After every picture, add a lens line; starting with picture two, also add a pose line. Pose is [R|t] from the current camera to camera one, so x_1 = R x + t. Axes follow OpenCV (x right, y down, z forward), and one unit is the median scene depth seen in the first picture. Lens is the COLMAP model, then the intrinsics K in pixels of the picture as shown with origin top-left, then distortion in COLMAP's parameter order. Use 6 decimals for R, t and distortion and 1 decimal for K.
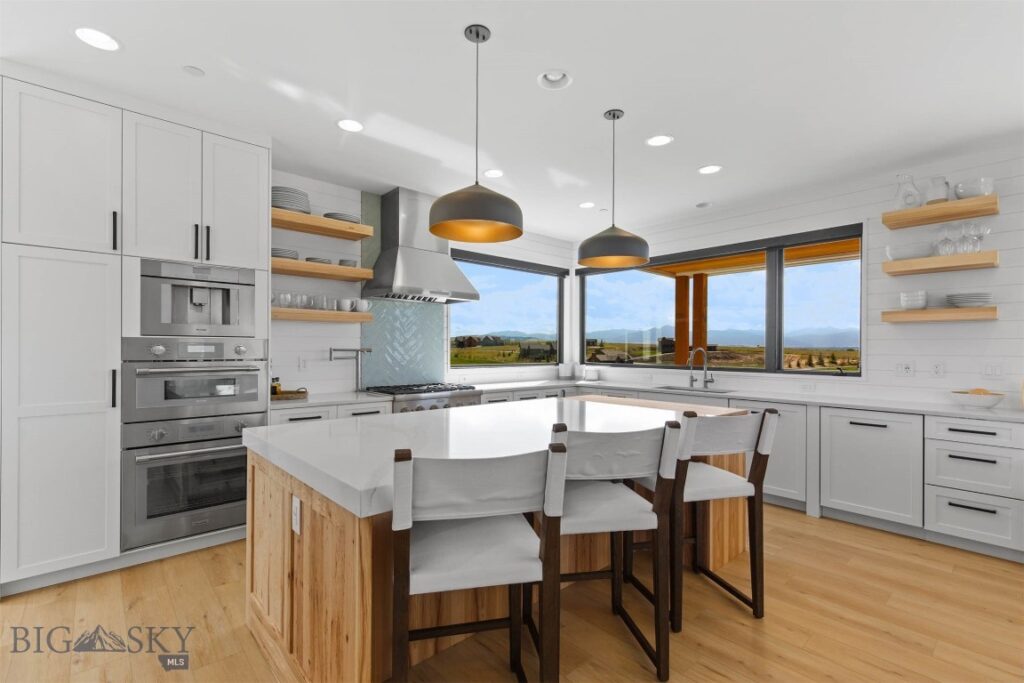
lens RADIAL K [[457.0, 0, 512.0], [0, 457.0, 341.5], [0, 0, 1]] dist [-0.000345, -0.000222]
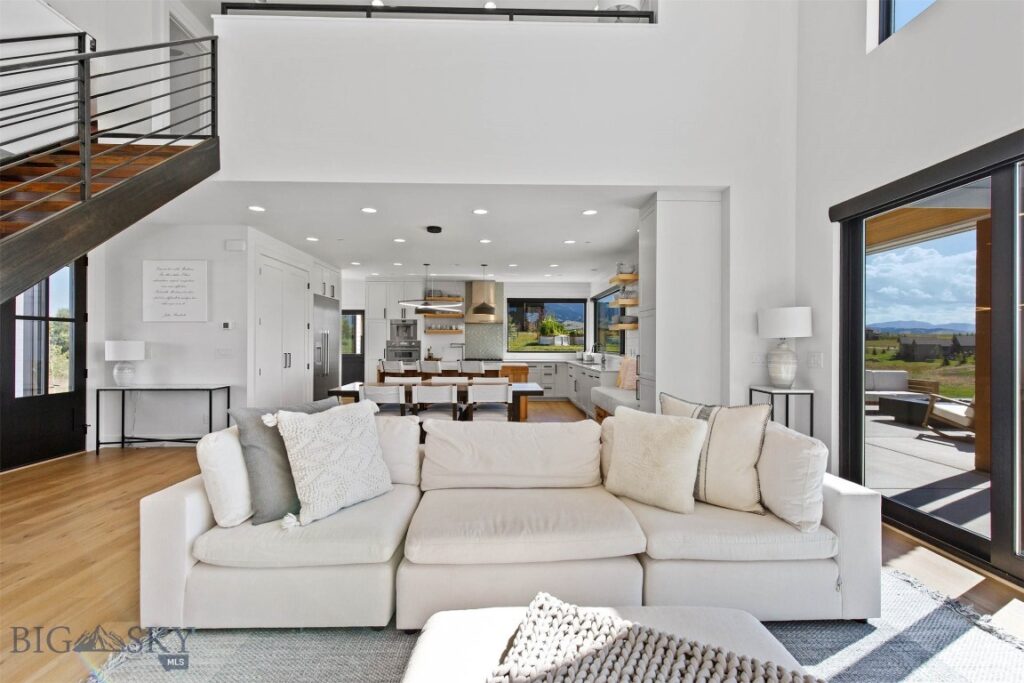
lens RADIAL K [[457.0, 0, 512.0], [0, 457.0, 341.5], [0, 0, 1]] dist [-0.000345, -0.000222]
pose [[0.758394, -0.004023, -0.651784, 1.629785], [0.010367, 0.999929, 0.005890, -0.008332], [0.651714, -0.011224, 0.758381, -0.816807]]
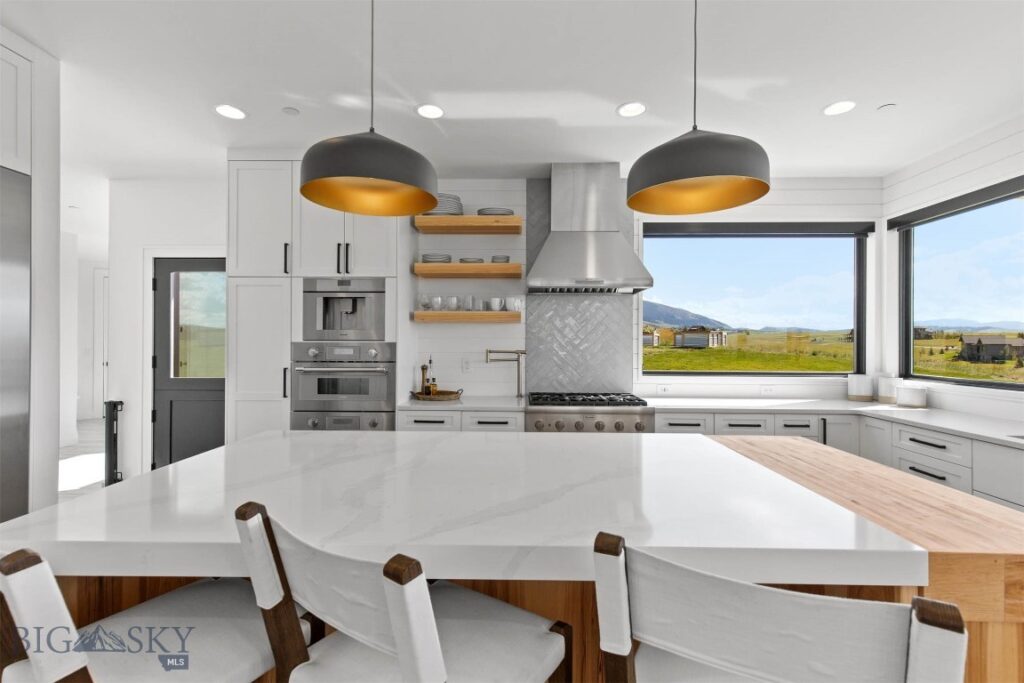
lens RADIAL K [[459.1, 0, 515.6], [0, 459.1, 338.6], [0, 0, 1]] dist [0.000974, 0.000173]
pose [[0.726366, -0.006483, -0.687278, 0.307523], [0.010166, 0.999947, 0.001311, -0.009712], [0.687233, -0.007939, 0.726394, 0.333311]]
